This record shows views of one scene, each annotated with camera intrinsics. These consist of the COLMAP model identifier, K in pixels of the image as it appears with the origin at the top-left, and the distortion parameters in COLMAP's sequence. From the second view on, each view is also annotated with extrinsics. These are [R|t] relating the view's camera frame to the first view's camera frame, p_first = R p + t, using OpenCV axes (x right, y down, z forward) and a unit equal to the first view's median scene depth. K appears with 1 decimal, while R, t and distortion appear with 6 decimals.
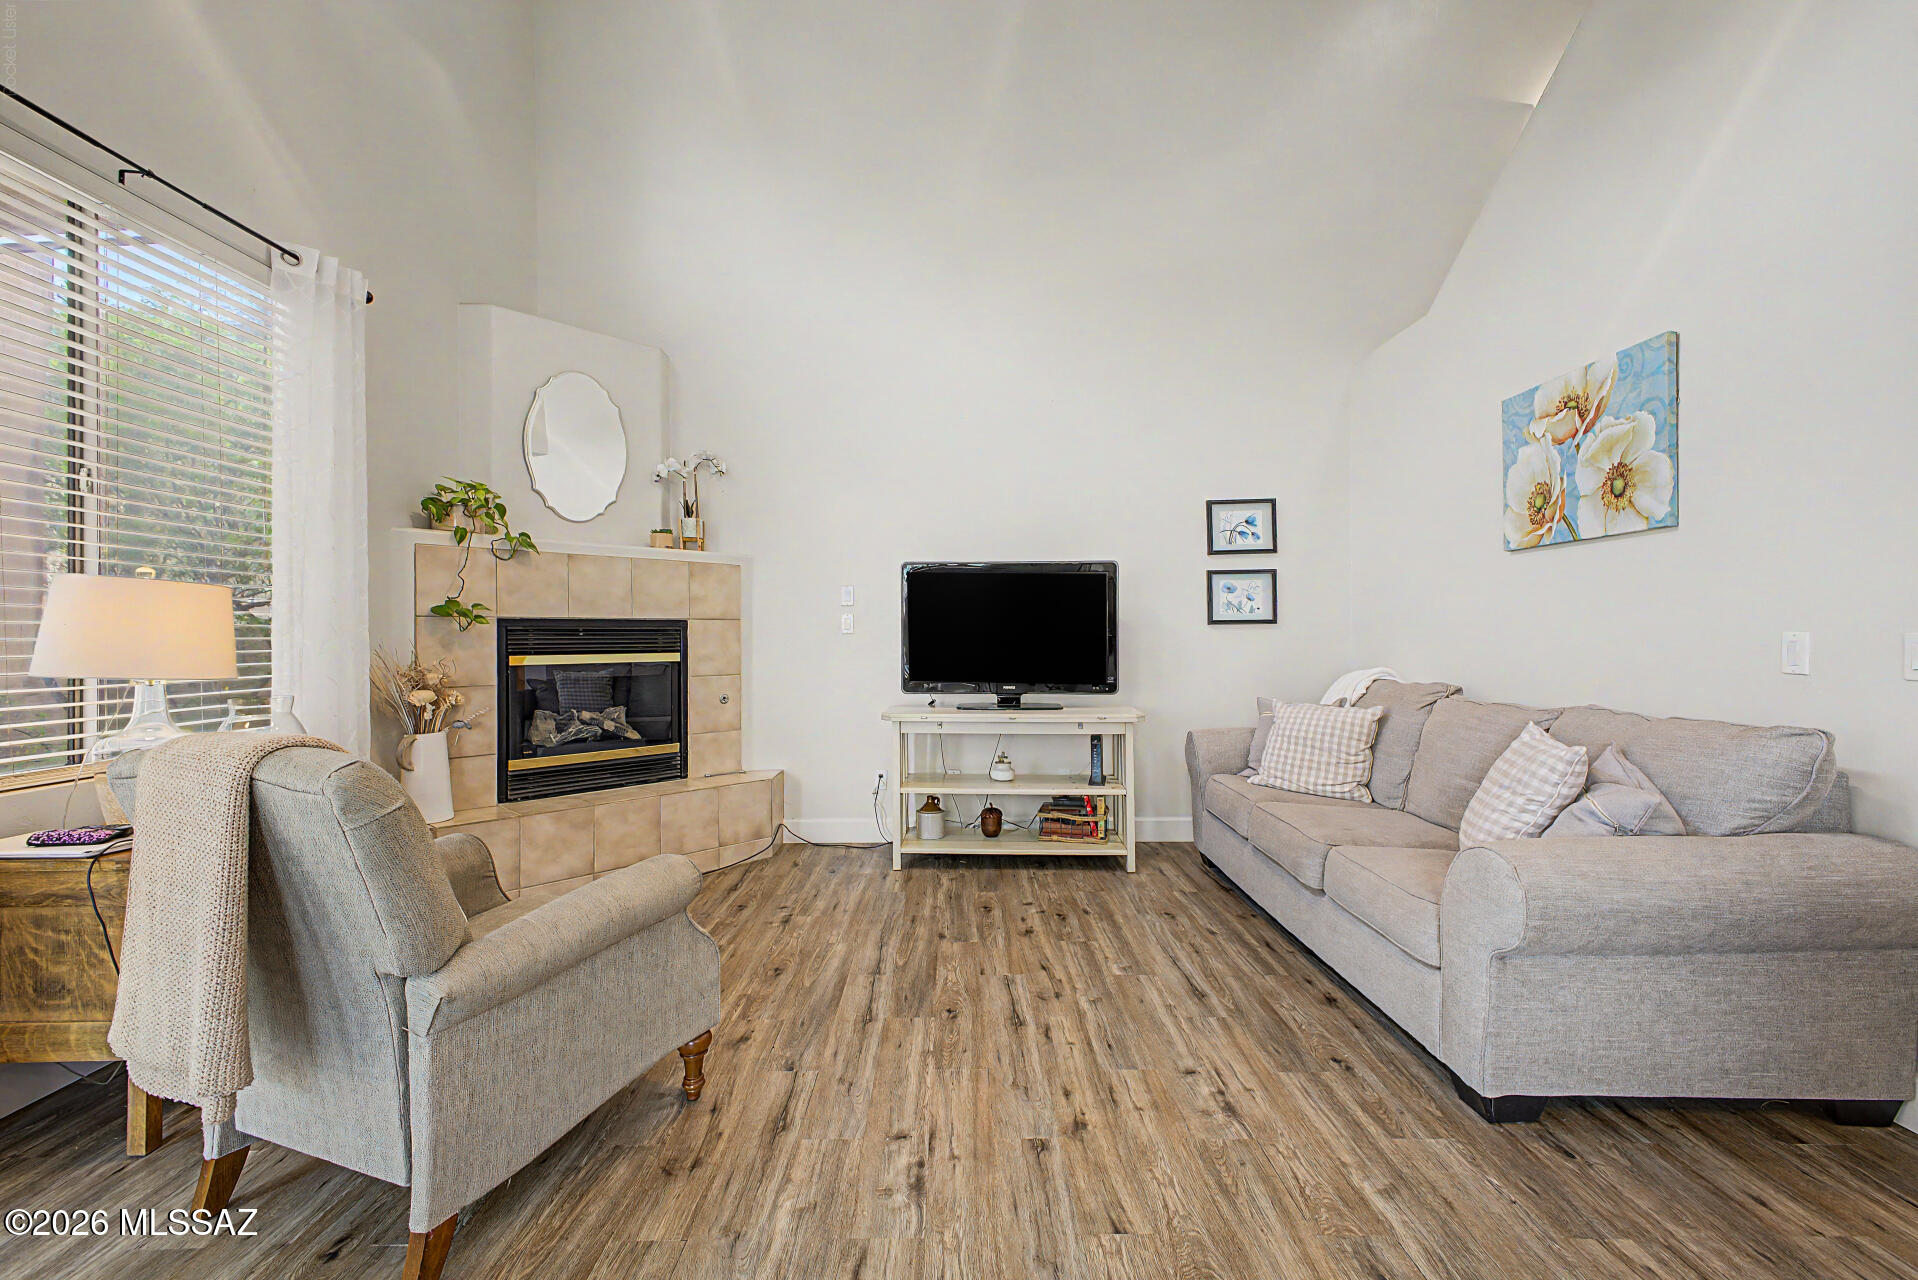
lens RADIAL K [[853.9, 0, 953.5], [0, 853.9, 640.0], [0, 0, 1]] dist [0.029626, -0.003911]
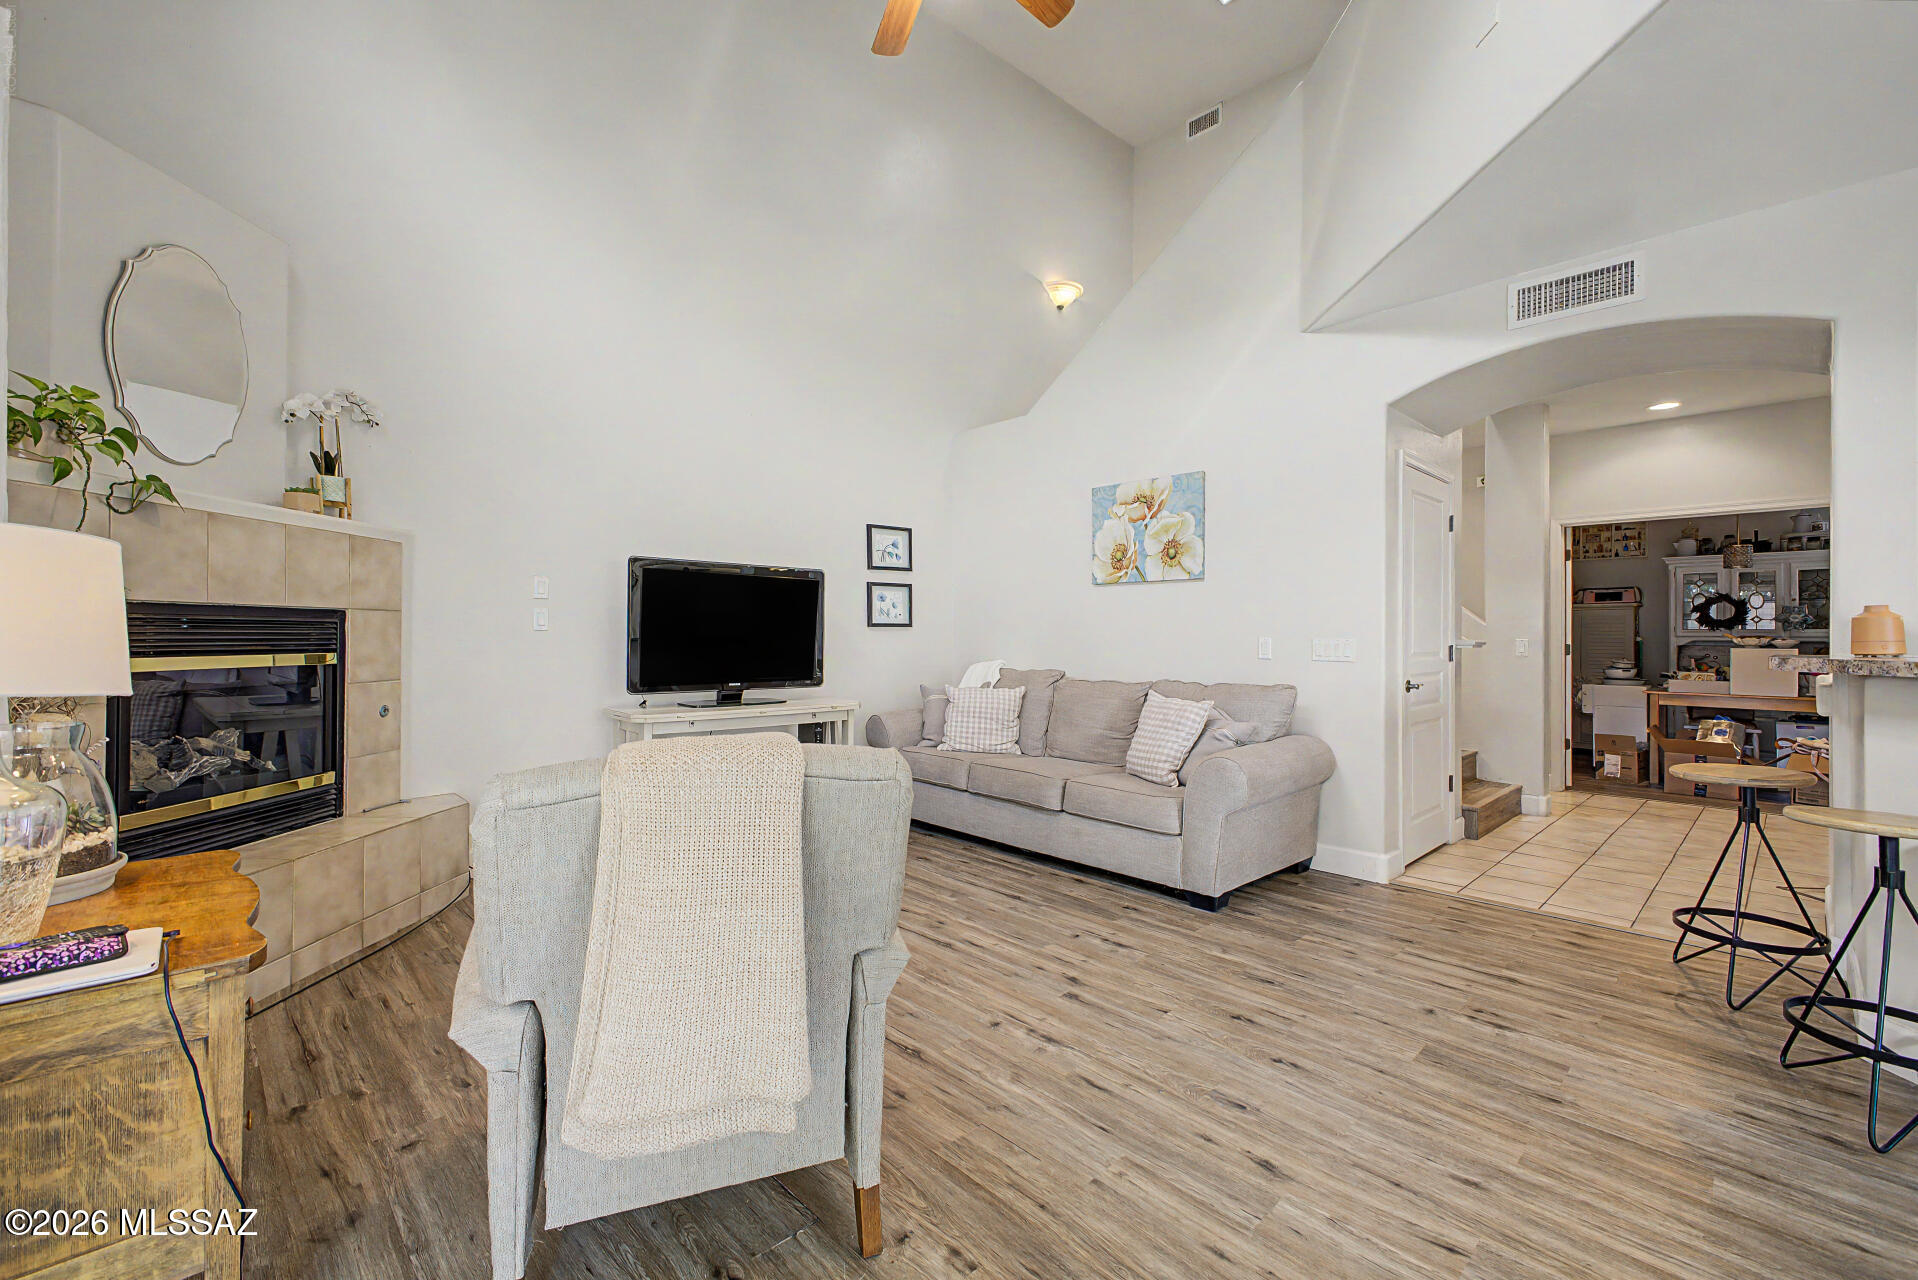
lens RADIAL K [[853.9, 0, 960.7], [0, 853.9, 636.4], [0, 0, 1]] dist [0.029626, -0.003911]
pose [[0.703888, 0.007790, 0.710268, -0.611946], [-0.005627, 0.999970, -0.005391, 0.001576], [-0.710288, -0.000202, 0.703911, 0.079068]]
